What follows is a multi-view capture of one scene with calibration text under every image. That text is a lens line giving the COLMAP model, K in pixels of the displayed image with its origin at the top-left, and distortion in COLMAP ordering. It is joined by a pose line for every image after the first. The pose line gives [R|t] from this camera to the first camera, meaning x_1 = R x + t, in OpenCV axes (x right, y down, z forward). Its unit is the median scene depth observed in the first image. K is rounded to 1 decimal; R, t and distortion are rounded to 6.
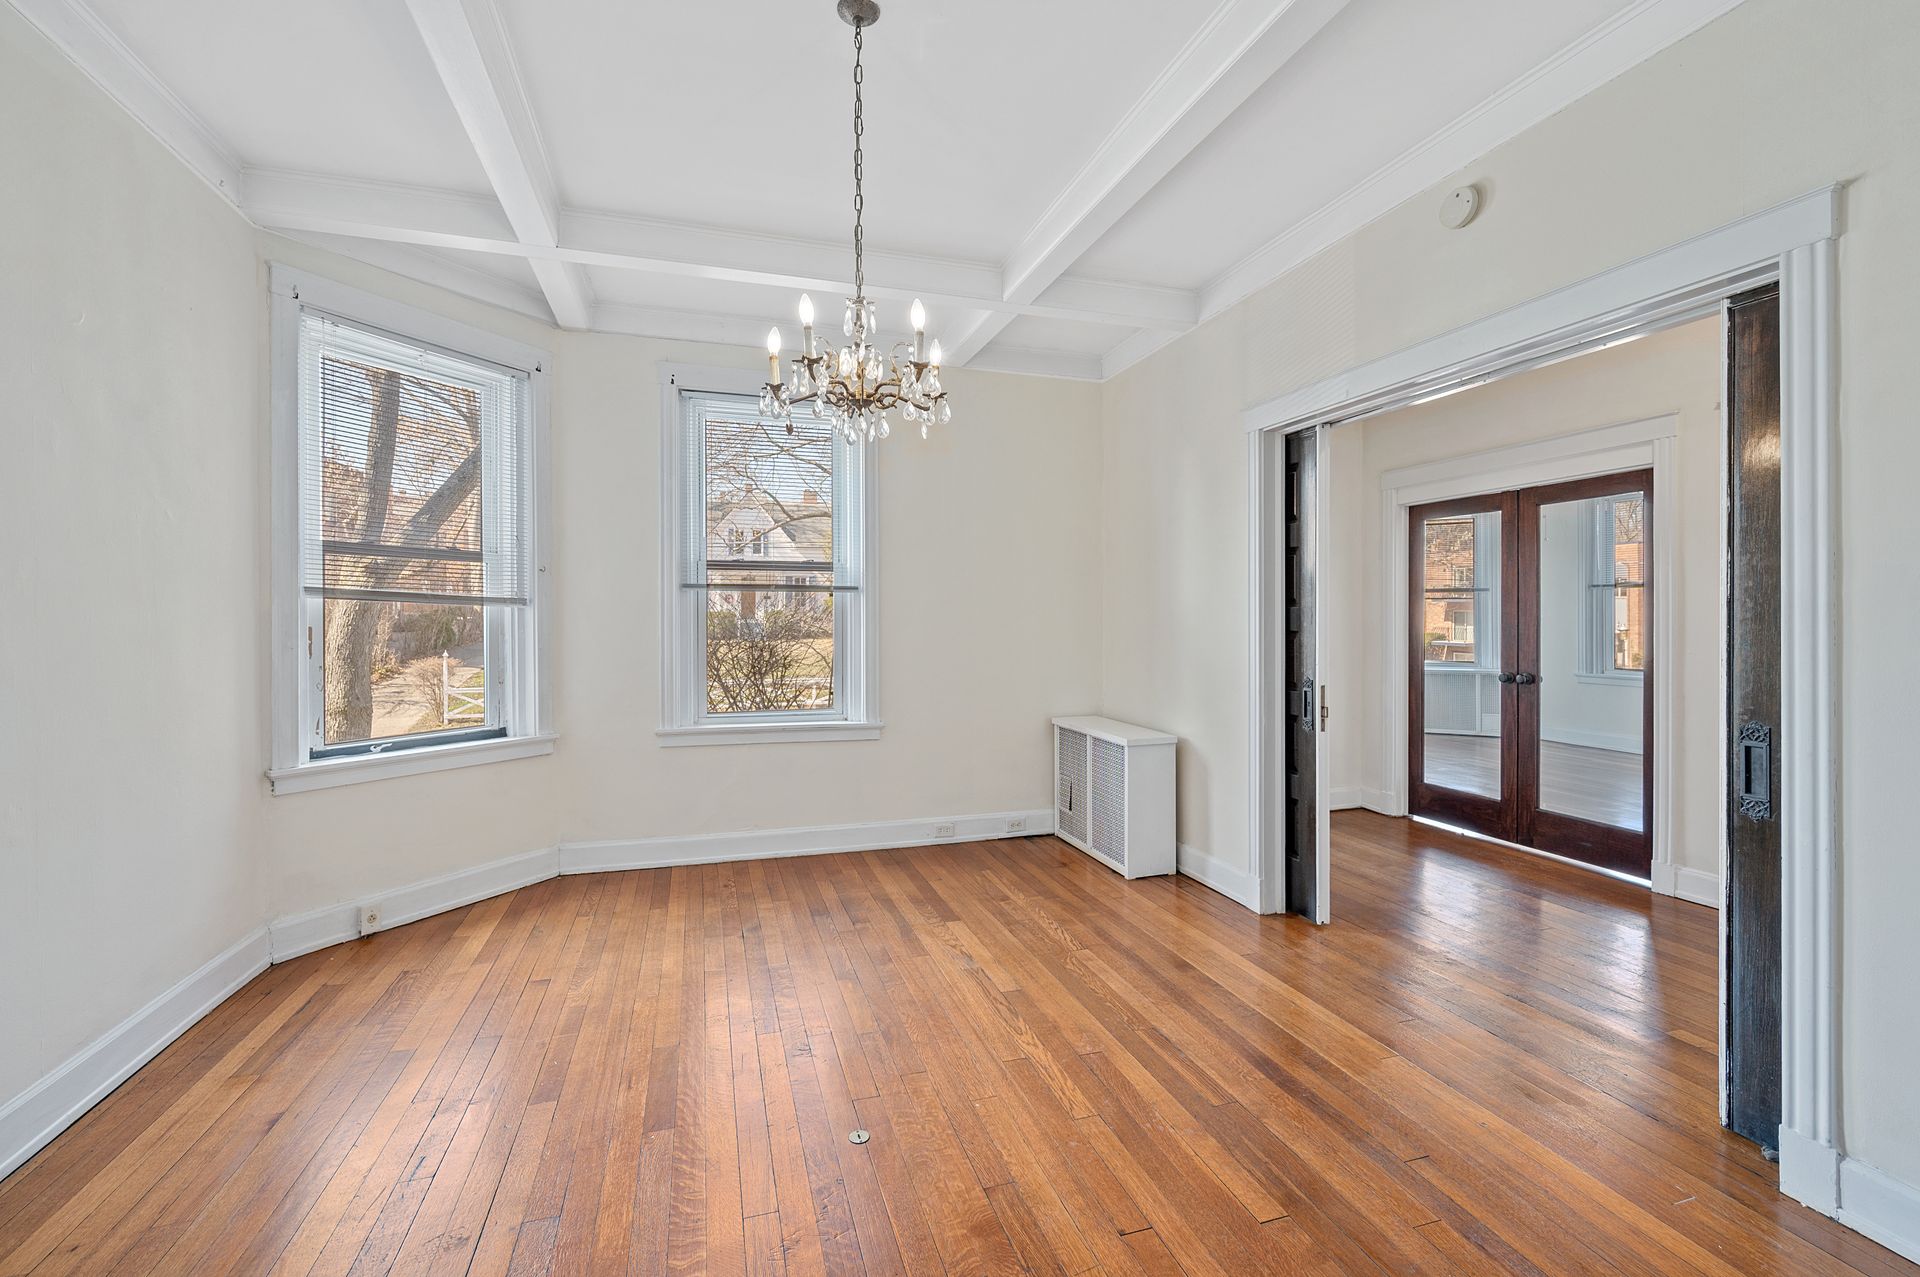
lens RADIAL K [[817.5, 0, 955.2], [0, 817.5, 616.8], [0, 0, 1]] dist [-0.001176, -0.000058]
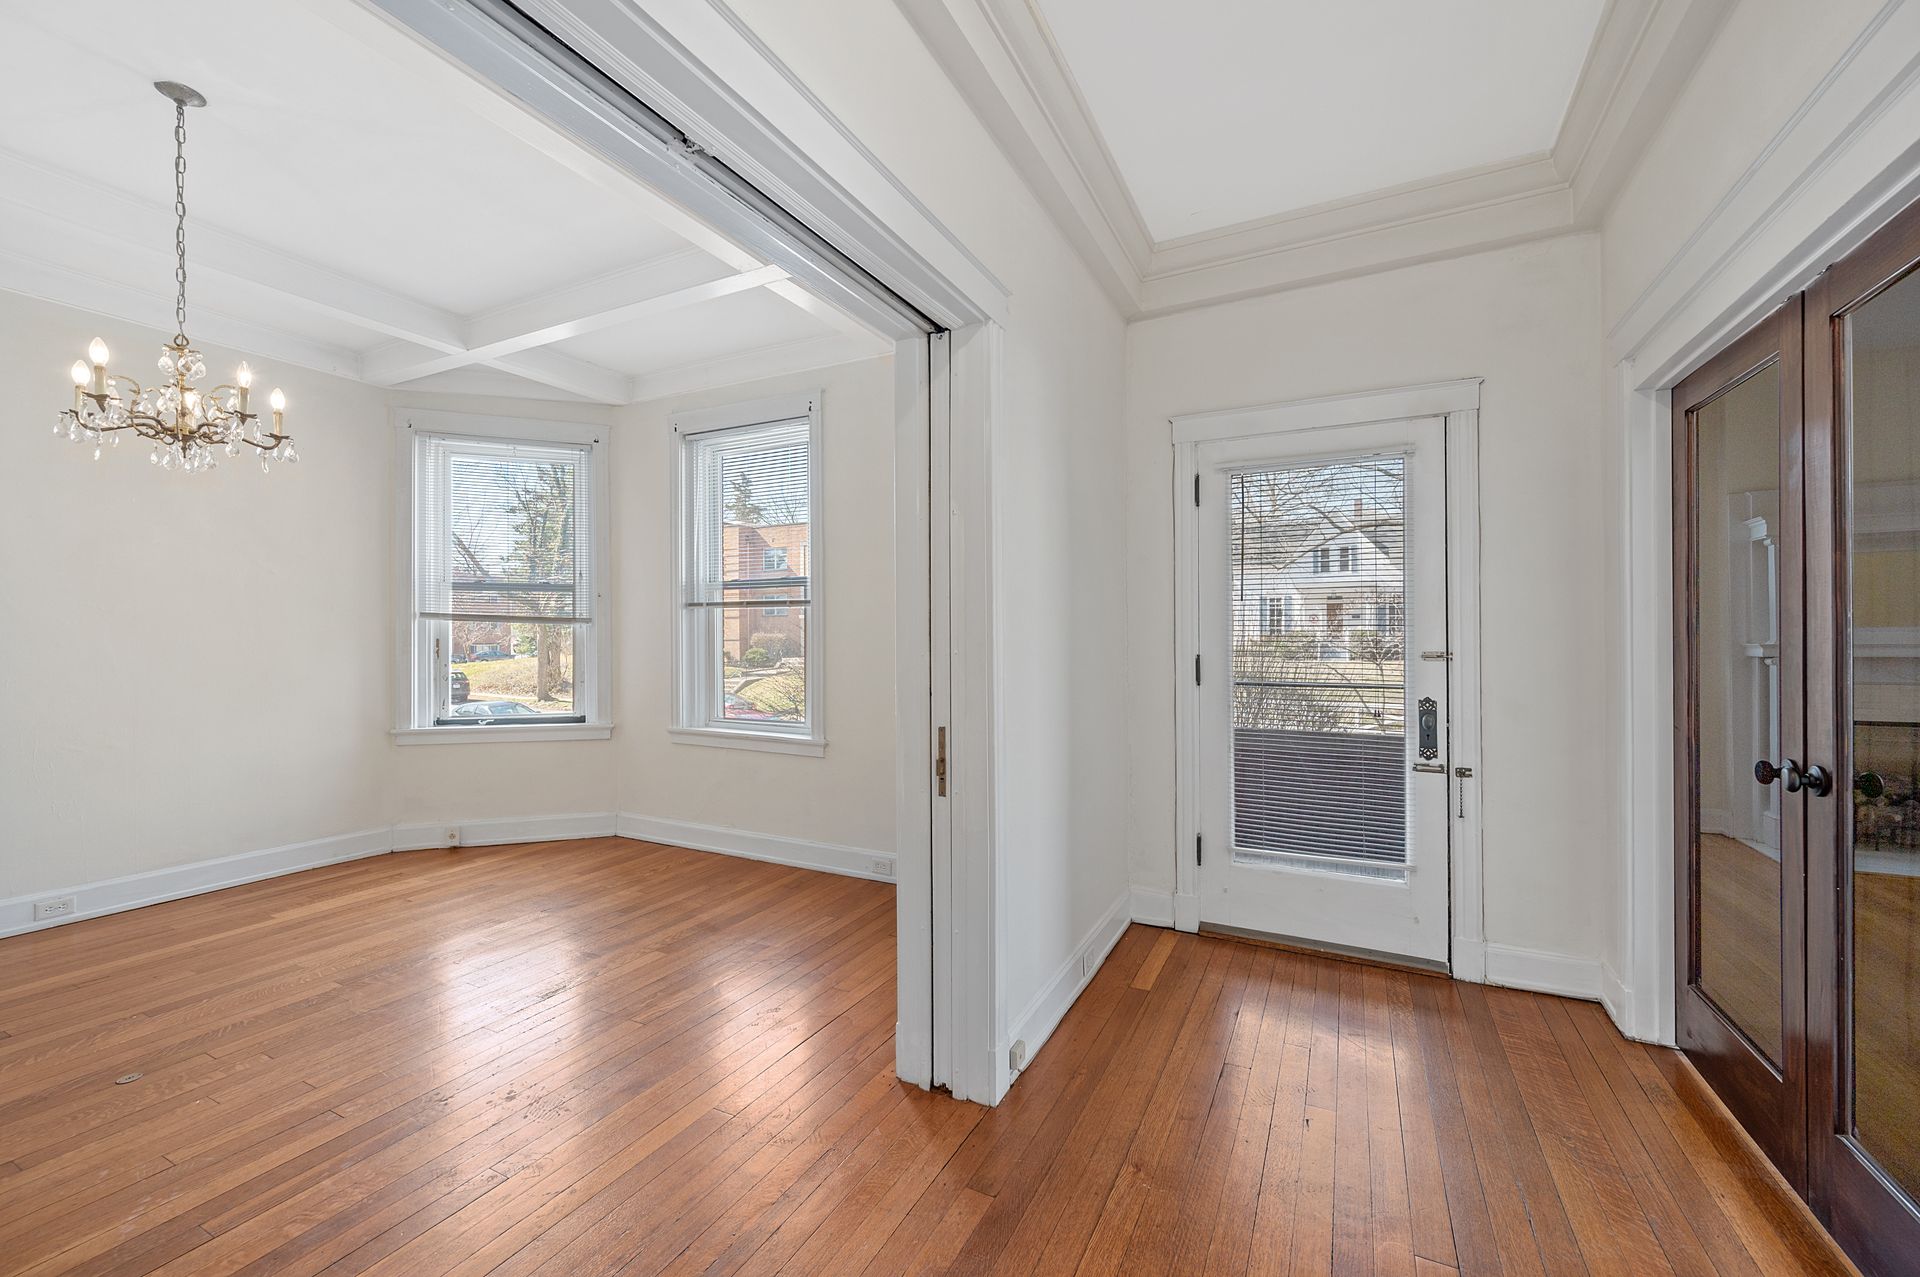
lens RADIAL K [[764.7, 0, 961.4], [0, 764.7, 643.0], [0, 0, 1]] dist [-0.000870, -0.000168]
pose [[0.718407, 0.004158, -0.695611, 0.855151], [0.000983, 0.999975, 0.006992, 0.010700], [0.695622, -0.005707, 0.718385, 0.610197]]
